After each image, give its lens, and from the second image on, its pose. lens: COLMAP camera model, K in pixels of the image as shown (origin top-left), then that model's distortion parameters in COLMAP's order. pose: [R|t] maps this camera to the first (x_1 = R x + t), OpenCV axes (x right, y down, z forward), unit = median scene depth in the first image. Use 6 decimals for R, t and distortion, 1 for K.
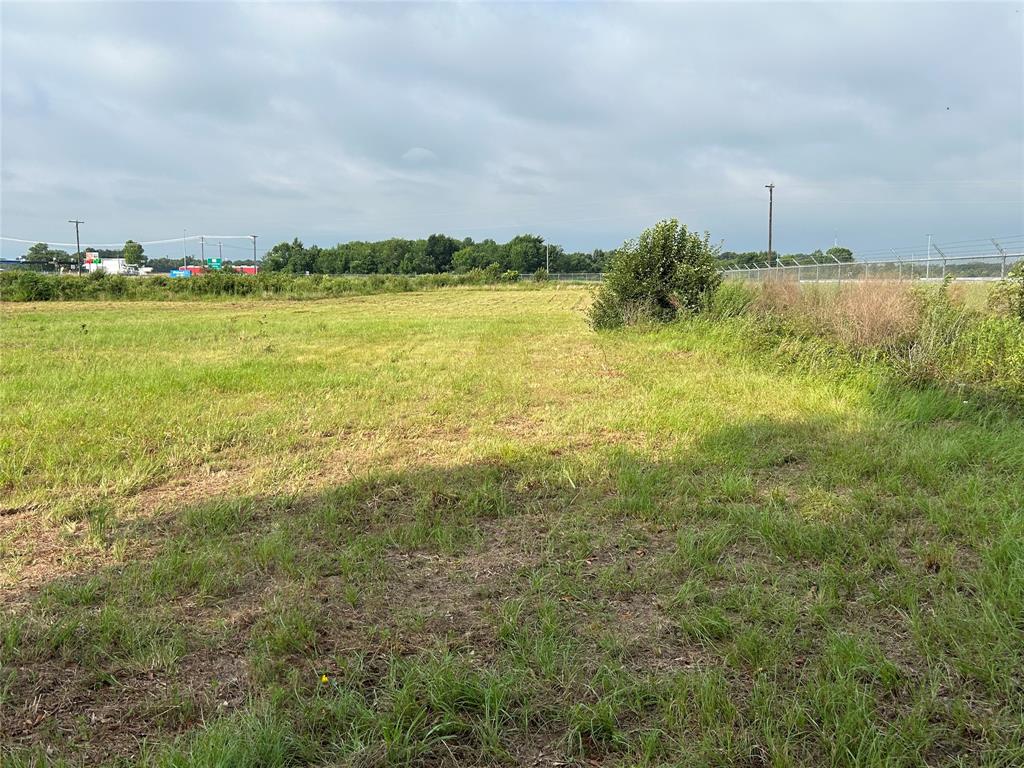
lens RADIAL K [[918.1, 0, 506.0], [0, 918.1, 388.1], [0, 0, 1]] dist [0.051345, -0.113997]
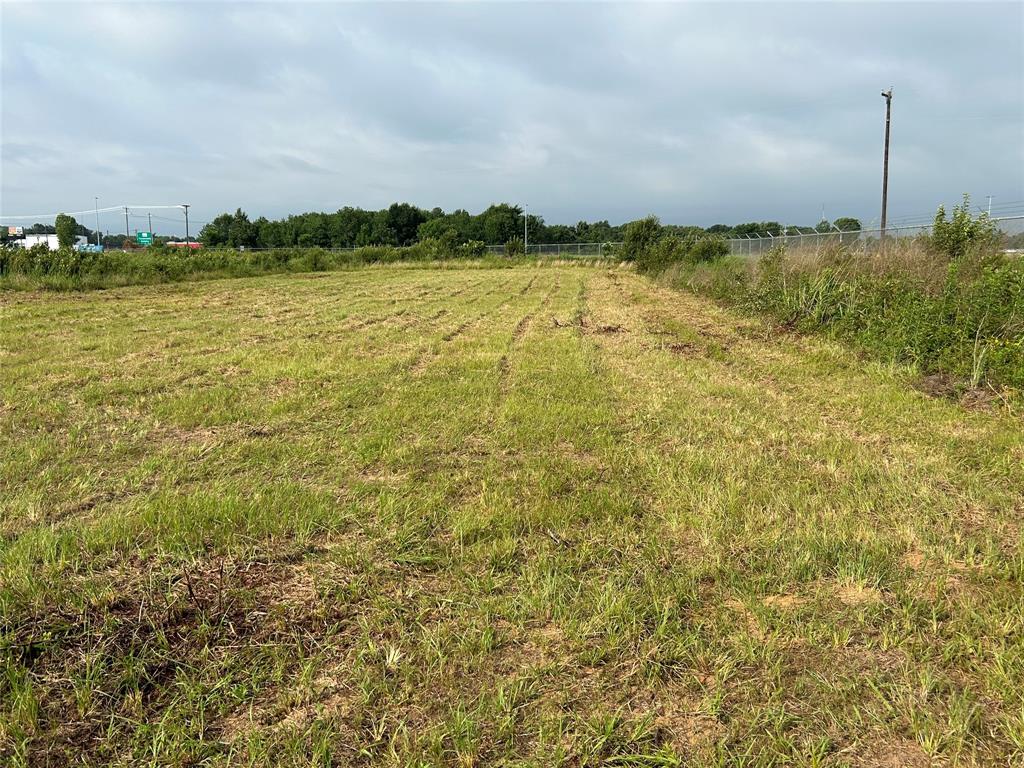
lens RADIAL K [[918.1, 0, 521.9], [0, 918.1, 382.7], [0, 0, 1]] dist [0.051345, -0.113997]
pose [[0.999737, -0.000700, -0.022904, 0.063080], [0.001215, 0.999747, 0.022467, -0.014059], [0.022882, -0.022489, 0.999485, 0.109401]]
